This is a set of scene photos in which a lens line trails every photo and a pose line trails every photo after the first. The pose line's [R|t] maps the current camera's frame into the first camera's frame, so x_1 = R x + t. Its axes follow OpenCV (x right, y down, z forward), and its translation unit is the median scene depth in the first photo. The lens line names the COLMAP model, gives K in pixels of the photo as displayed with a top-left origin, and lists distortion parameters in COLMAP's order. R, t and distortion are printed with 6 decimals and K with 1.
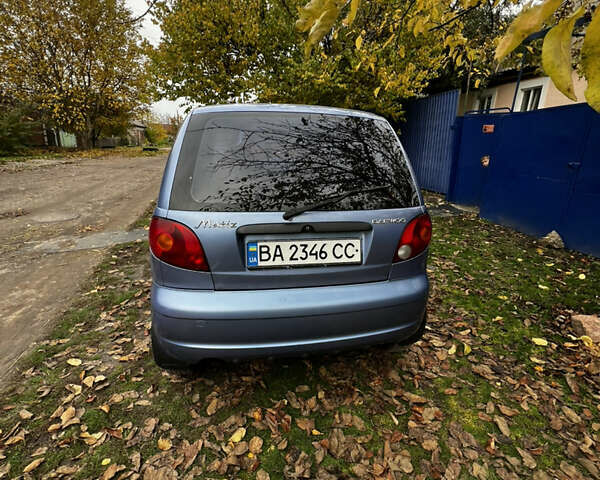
lens RADIAL K [[311.1, 0, 300.0], [0, 311.1, 240.0], [0, 0, 1]] dist [0.003386, 0.000822]
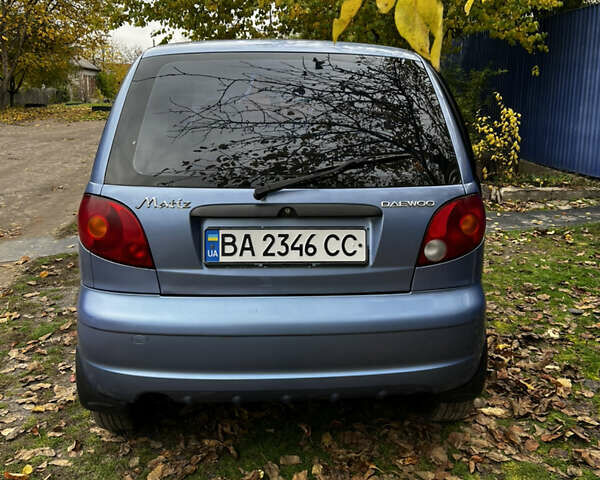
lens RADIAL K [[591.2, 0, 300.0], [0, 591.2, 240.0], [0, 0, 1]] dist [0.052589, -0.034219]
pose [[0.992145, 0.016025, -0.124062, 0.191424], [-0.023675, 0.997891, -0.060436, 0.094733], [0.122832, 0.062898, 0.990432, -0.300697]]
